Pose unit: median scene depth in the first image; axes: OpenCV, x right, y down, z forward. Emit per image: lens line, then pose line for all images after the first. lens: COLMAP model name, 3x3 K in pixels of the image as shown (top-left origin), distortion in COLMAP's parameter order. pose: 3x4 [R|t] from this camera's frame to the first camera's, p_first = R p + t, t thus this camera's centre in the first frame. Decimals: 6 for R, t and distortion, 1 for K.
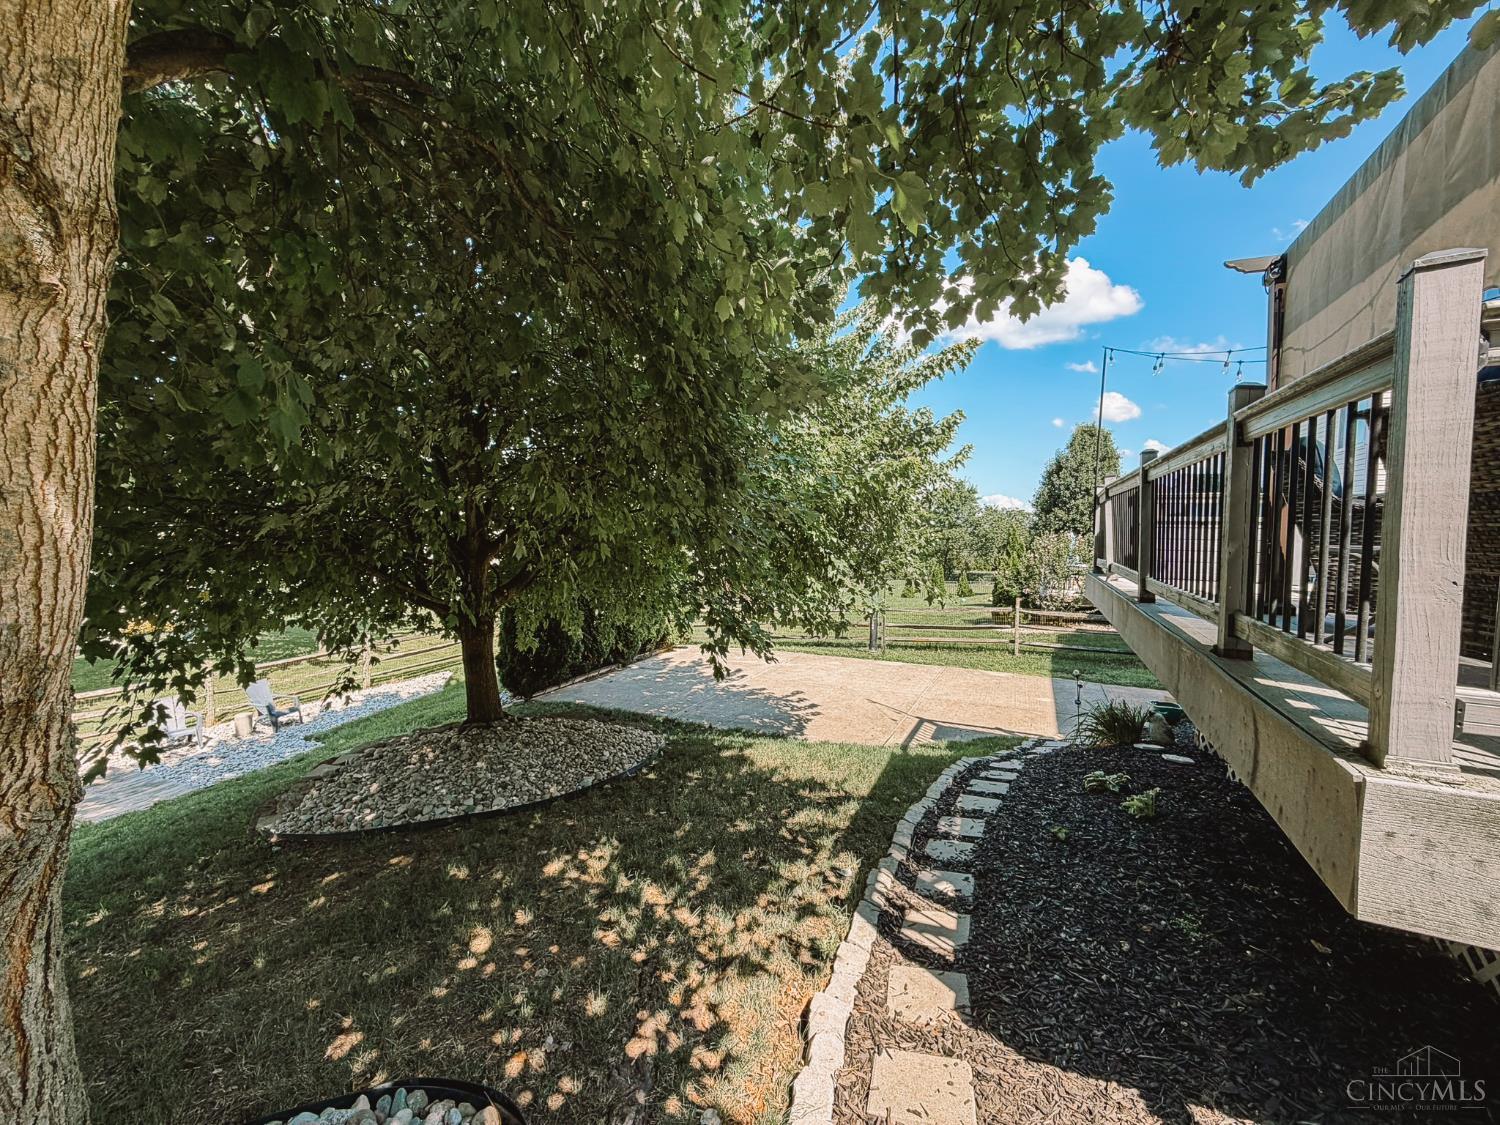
lens RADIAL K [[596.8, 0, 749.9], [0, 596.8, 561.4], [0, 0, 1]] dist [-0.001585, -0.000146]
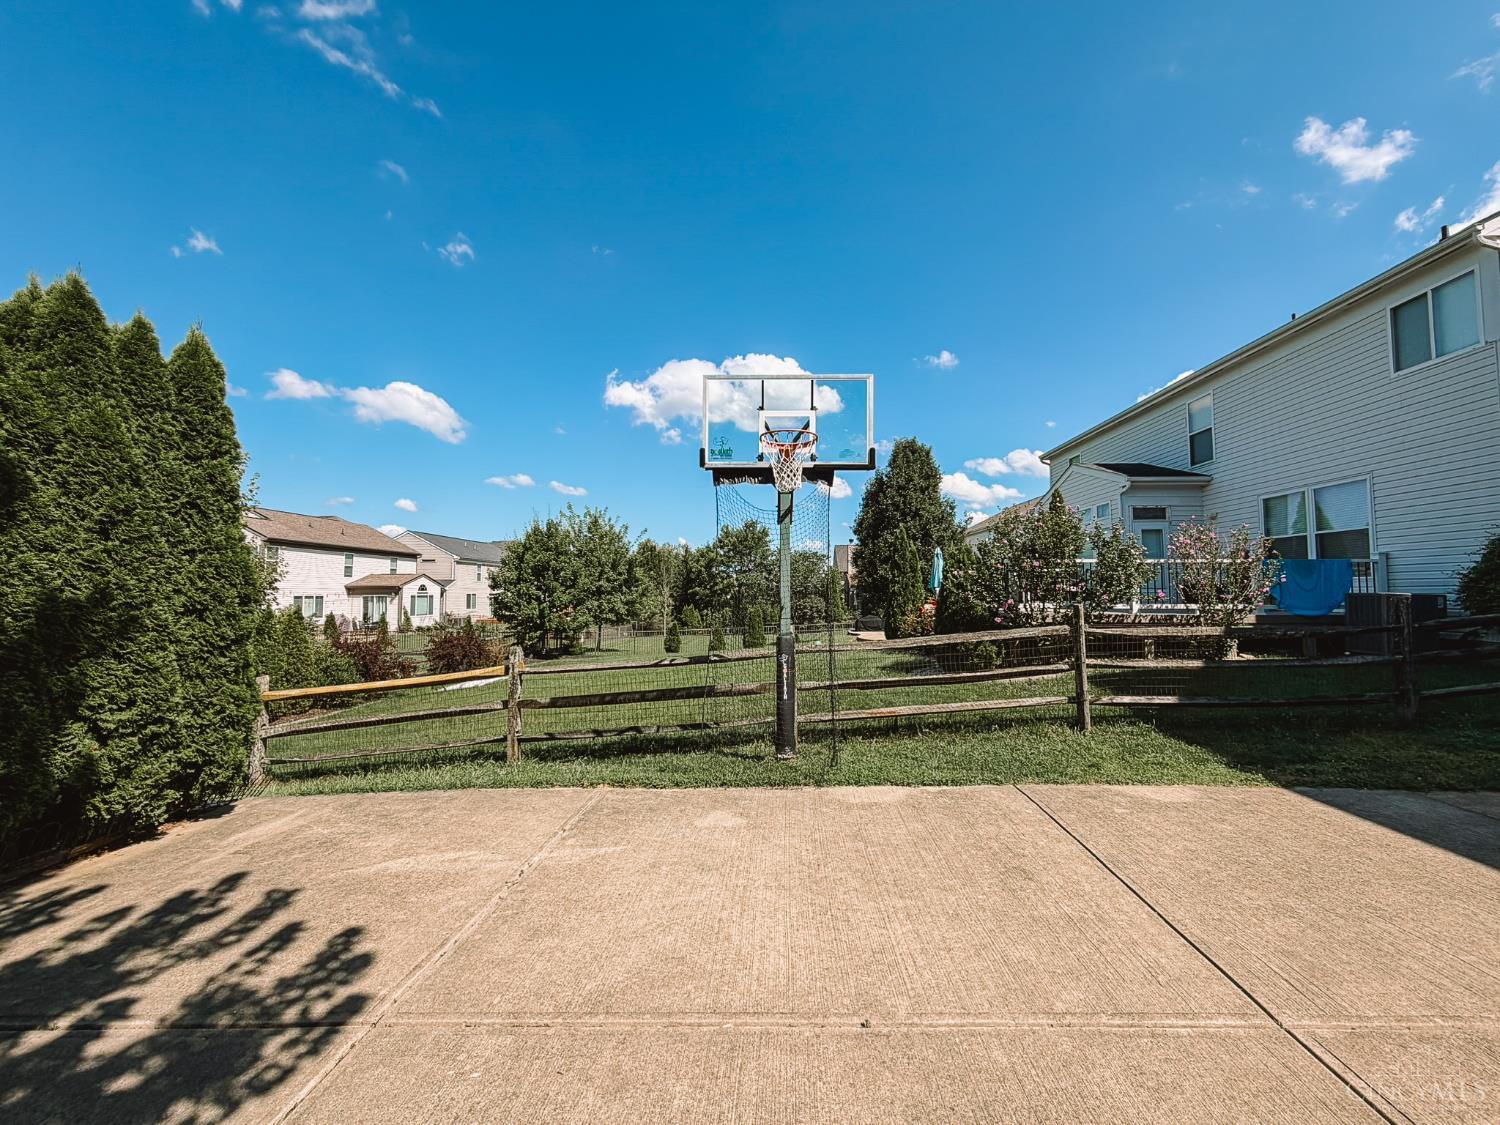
lens RADIAL K [[596.8, 0, 750.1], [0, 596.8, 564.8], [0, 0, 1]] dist [-0.001585, -0.000146]
pose [[0.929908, -0.010120, 0.367652, 0.019646], [0.046271, 0.994898, -0.089647, 0.031715], [-0.364869, 0.100375, 0.925632, 0.343074]]
